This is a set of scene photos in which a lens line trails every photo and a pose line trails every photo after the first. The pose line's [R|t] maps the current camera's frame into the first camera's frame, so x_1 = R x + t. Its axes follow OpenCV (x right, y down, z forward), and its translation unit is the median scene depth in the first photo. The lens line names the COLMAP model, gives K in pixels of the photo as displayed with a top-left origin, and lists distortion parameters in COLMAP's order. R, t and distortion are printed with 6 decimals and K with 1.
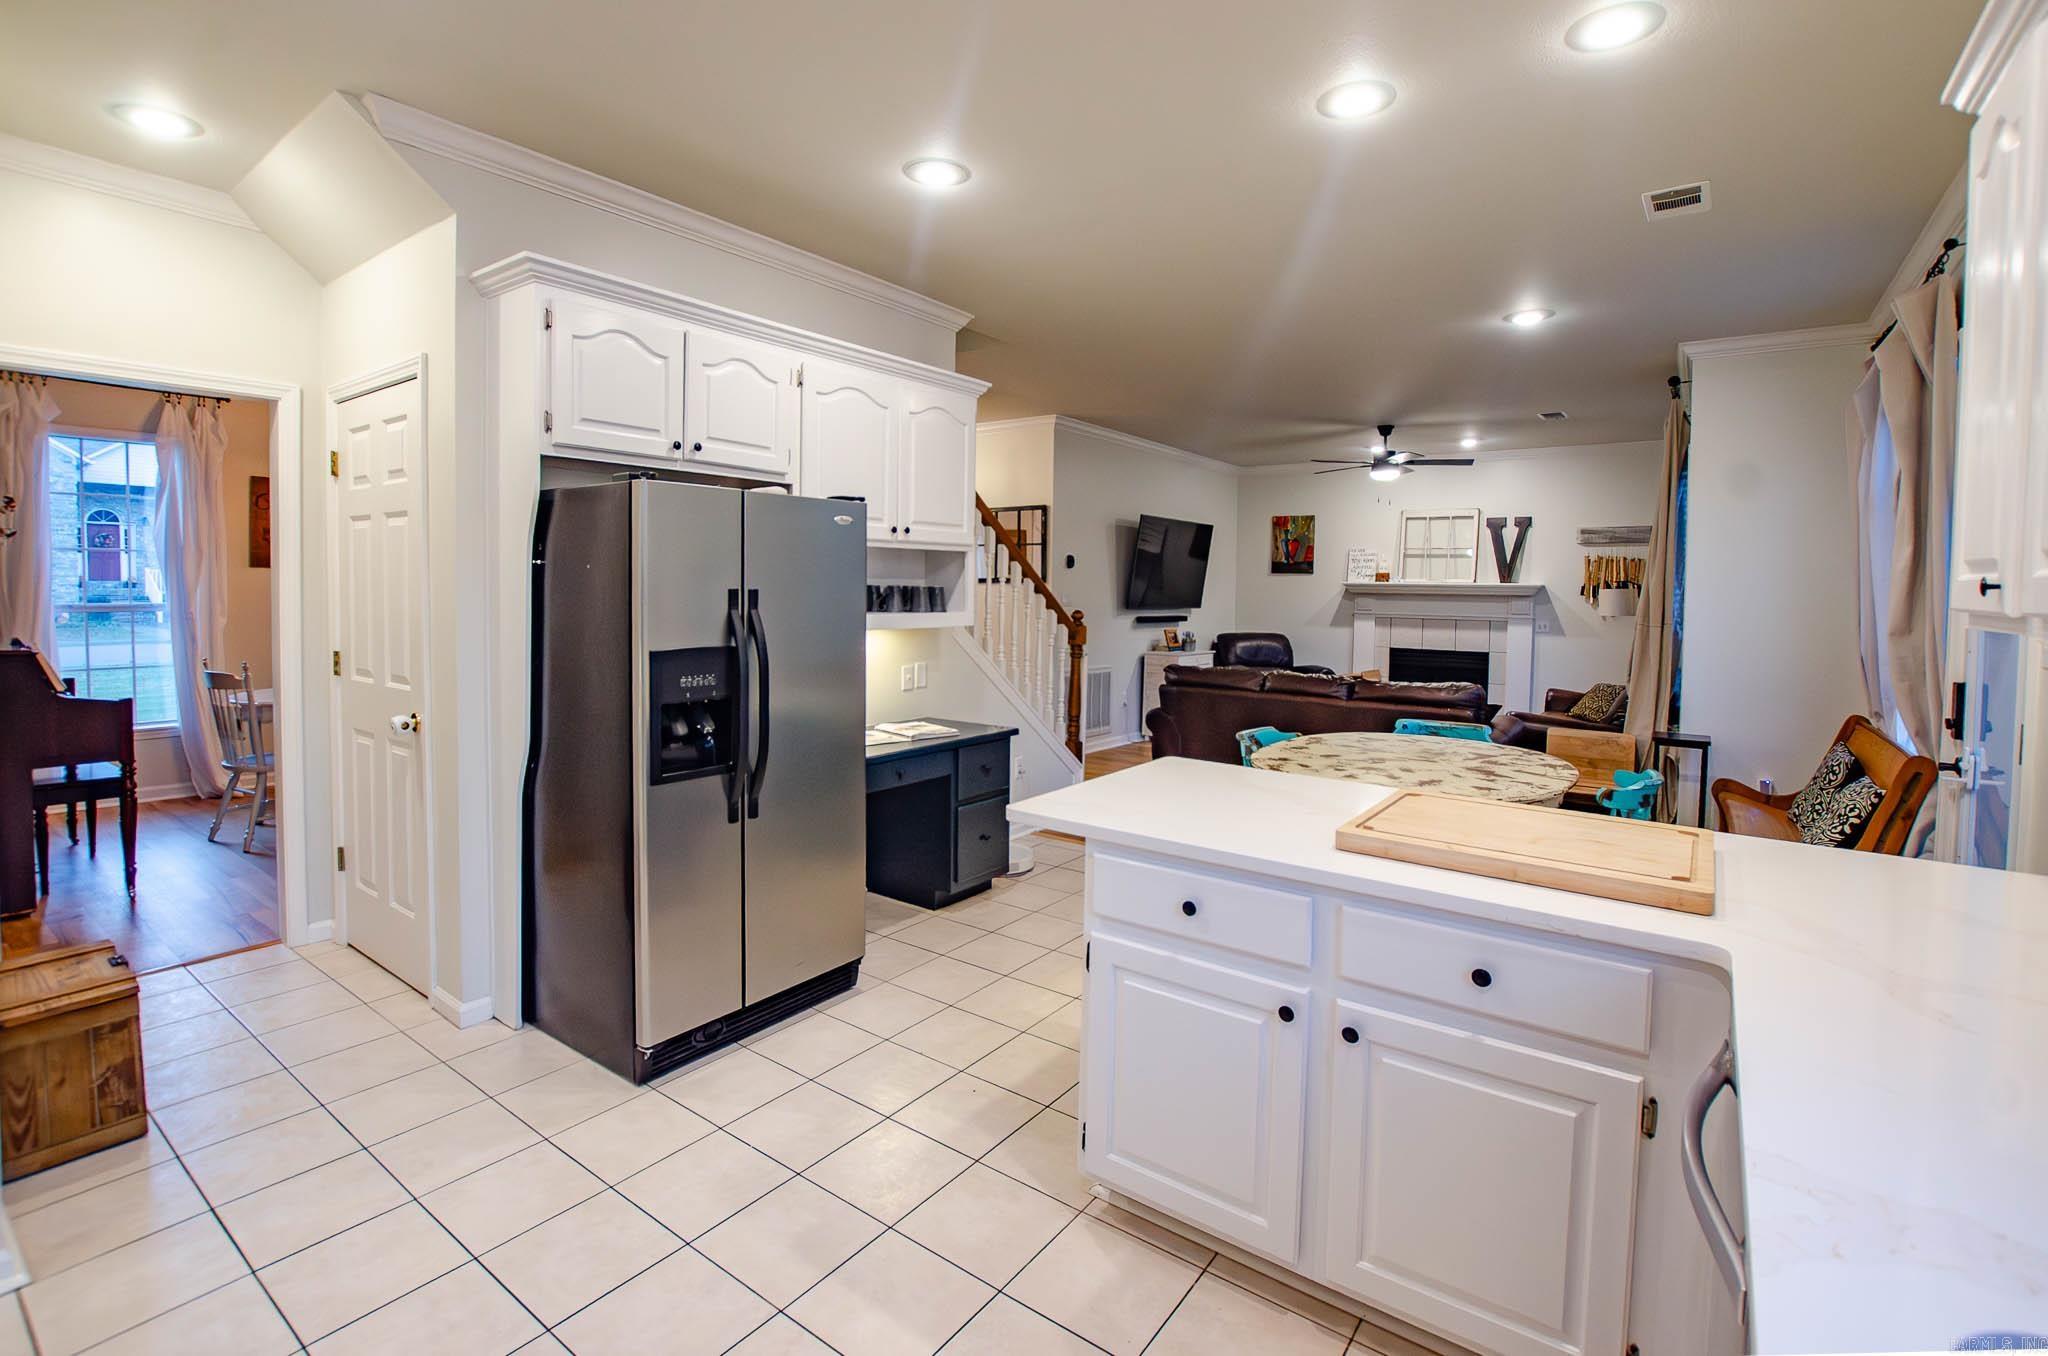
lens RADIAL K [[943.3, 0, 1018.0], [0, 943.3, 630.9], [0, 0, 1]] dist [-0.012335, 0.000053]
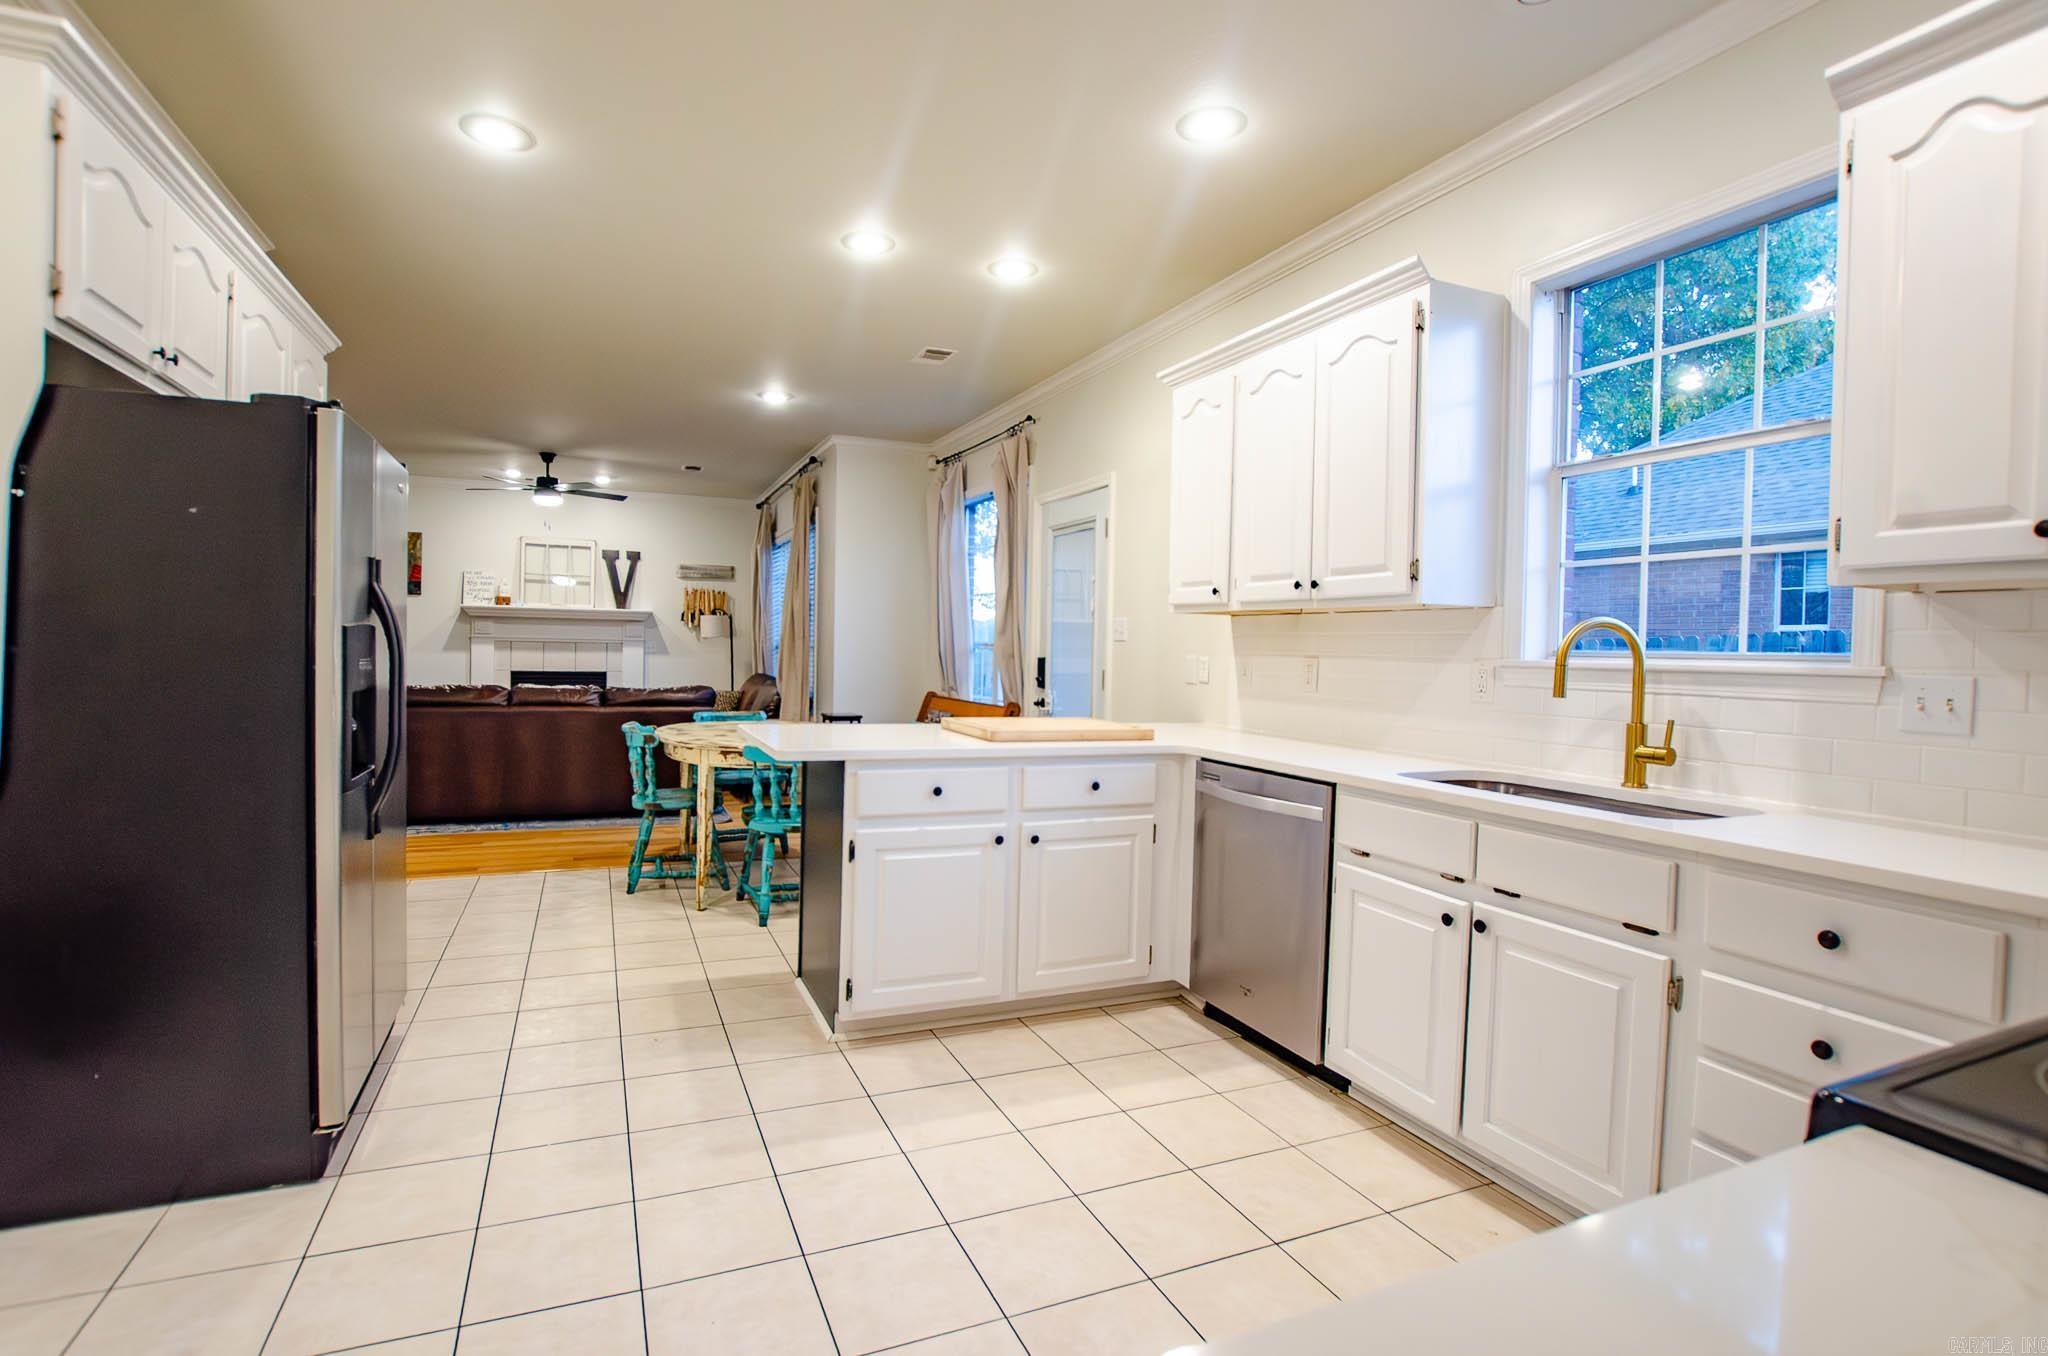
lens RADIAL K [[967.7, 0, 985.8], [0, 967.7, 670.7], [0, 0, 1]] dist [-0.023553, 0.000484]
pose [[0.514635, -0.023990, 0.857074, -0.250298], [0.025763, 0.999590, 0.012510, 0.019961], [-0.857022, 0.015642, 0.515042, 0.033179]]
